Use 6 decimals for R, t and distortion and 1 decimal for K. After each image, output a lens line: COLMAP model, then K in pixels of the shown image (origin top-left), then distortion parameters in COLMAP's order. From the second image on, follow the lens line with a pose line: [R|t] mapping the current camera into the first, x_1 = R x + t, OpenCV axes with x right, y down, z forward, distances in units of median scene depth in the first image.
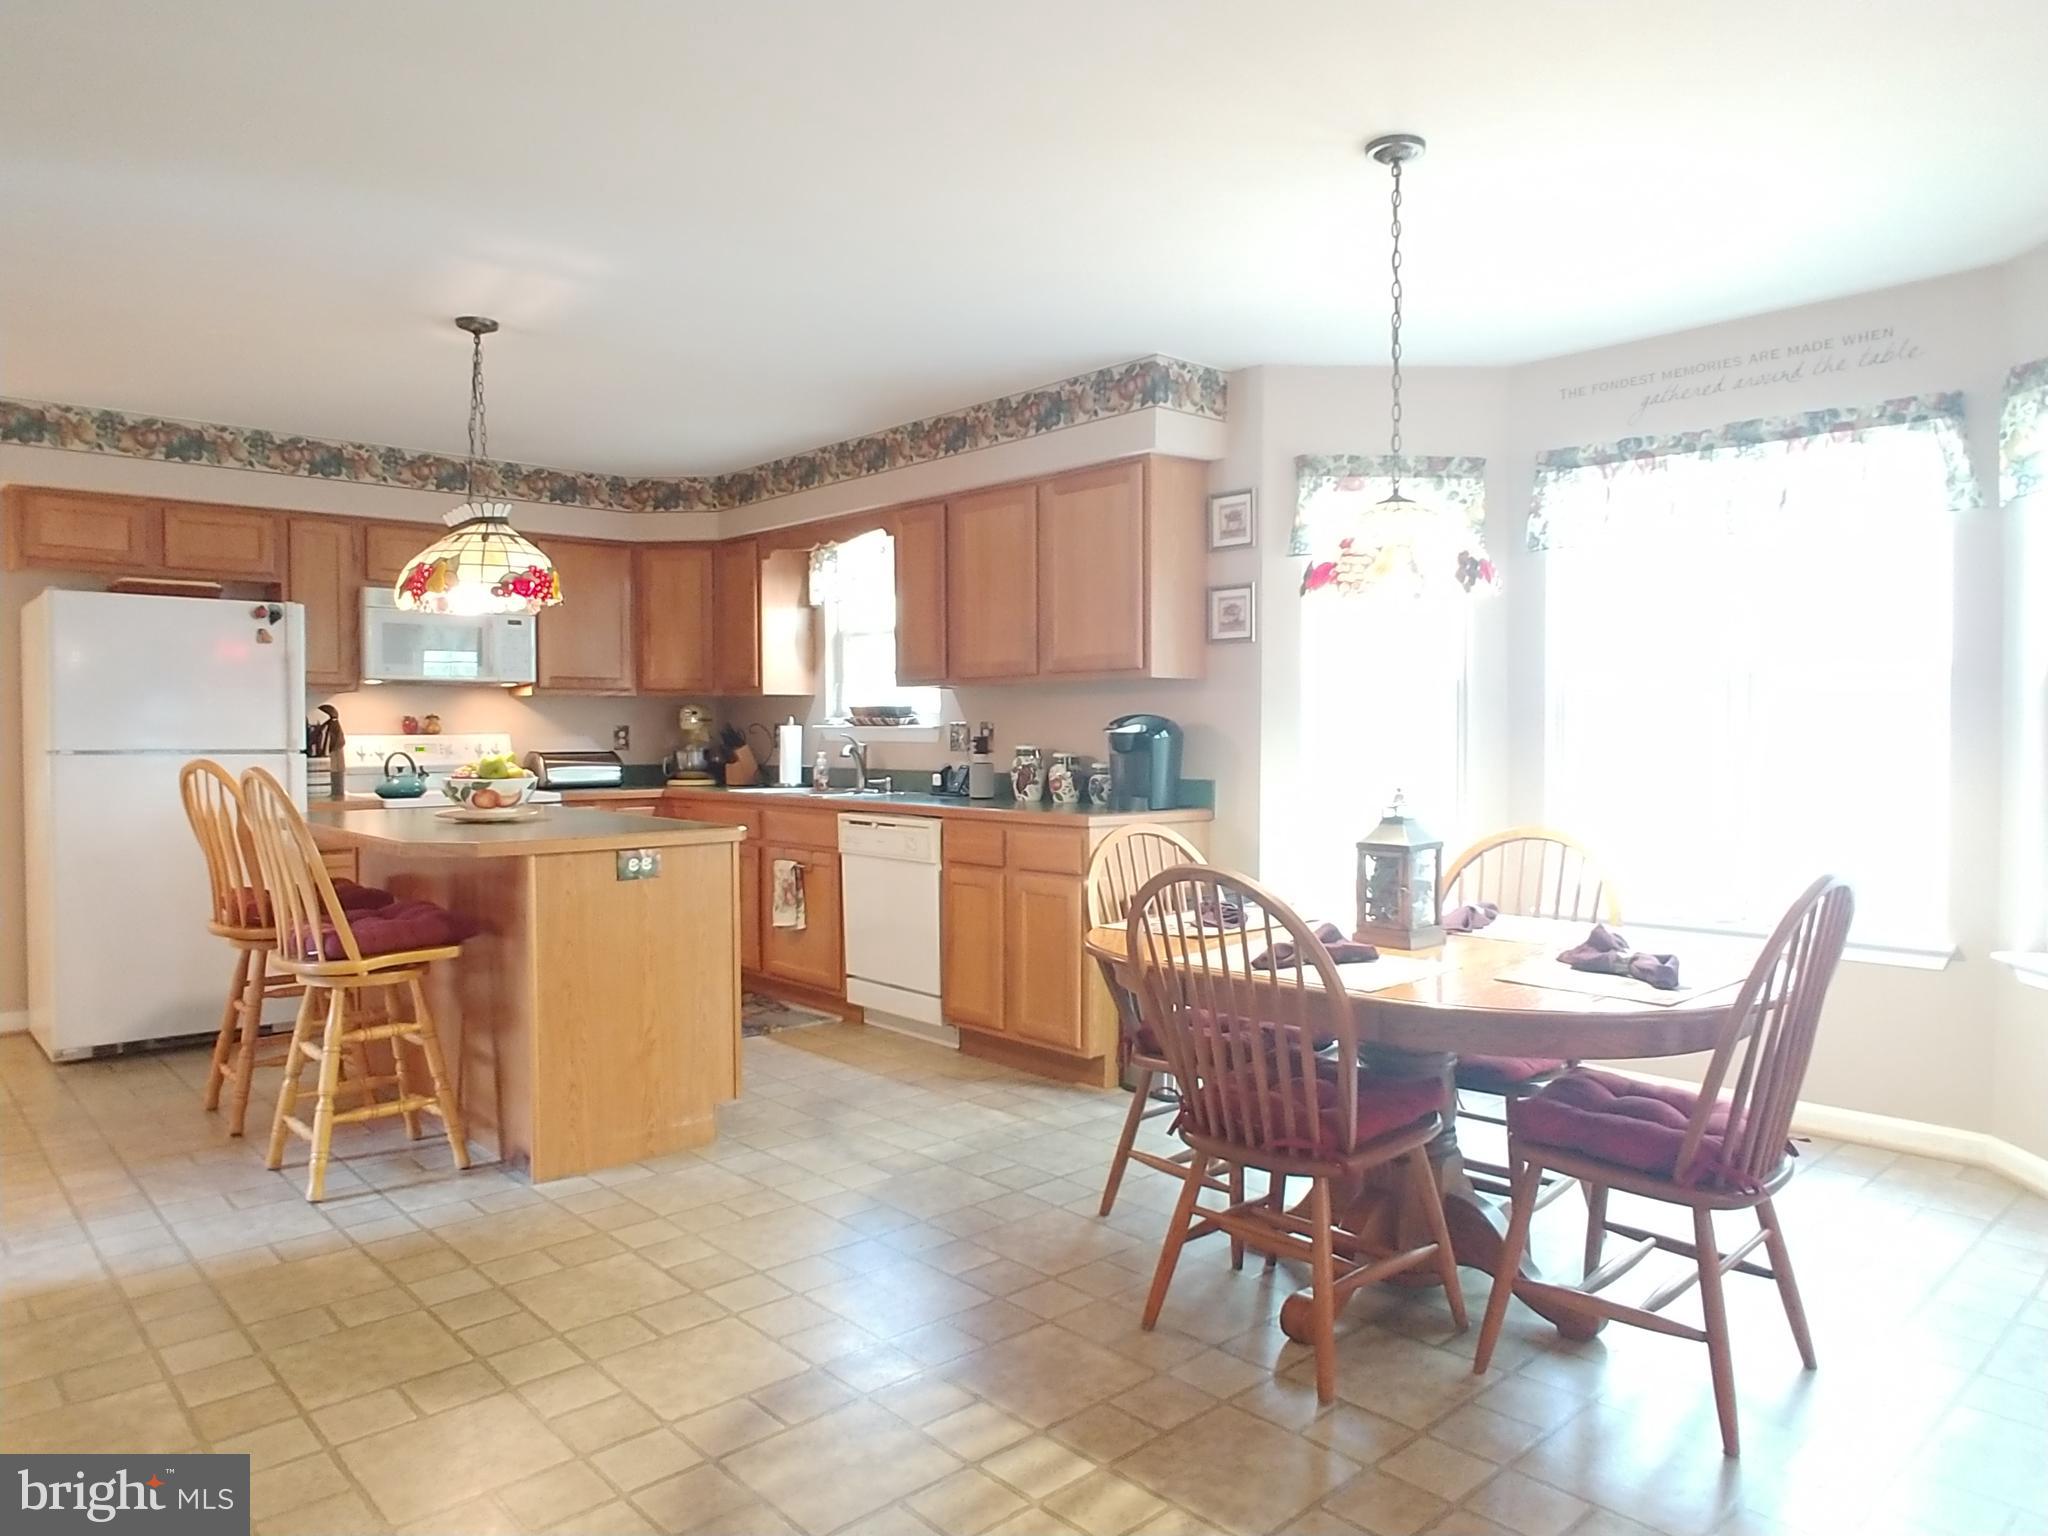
lens RADIAL K [[1338.3, 0, 1040.6], [0, 1338.3, 770.3], [0, 0, 1]] dist [-0.041349, 0.014606]
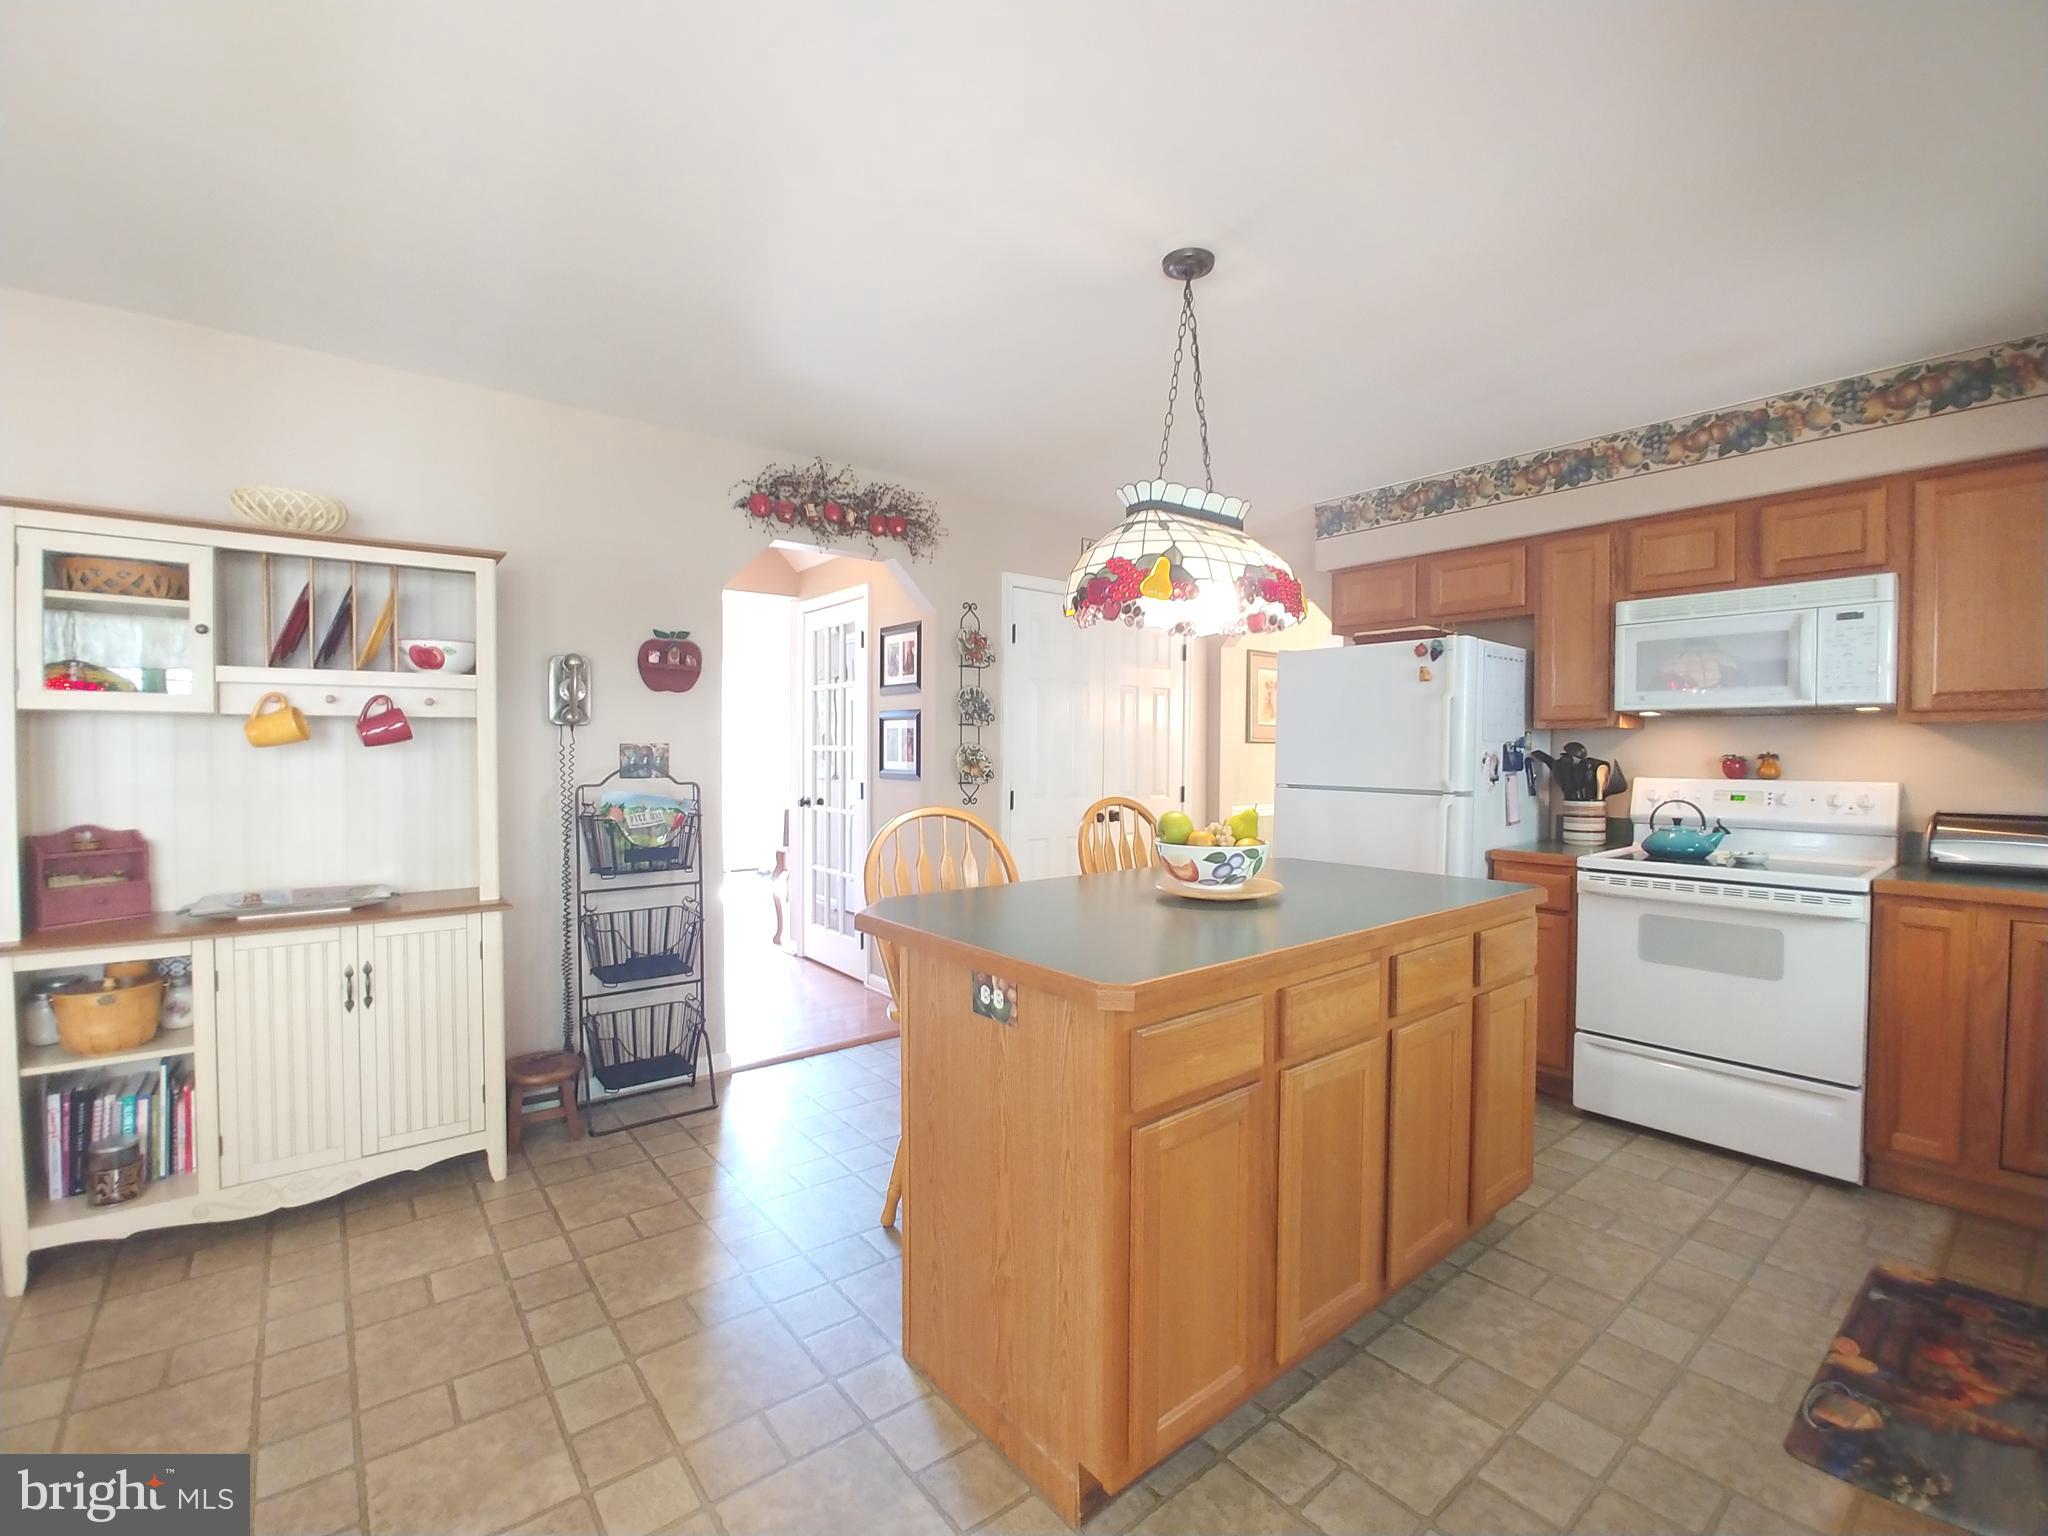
lens RADIAL K [[894.1, 0, 1034.2], [0, 894.1, 775.0], [0, 0, 1]] dist [-0.027924, 0.004418]
pose [[-0.068062, 0.026333, -0.997334, 0.093365], [-0.035599, 0.998951, 0.028805, -0.037239], [0.997046, 0.037465, -0.067053, 0.790573]]
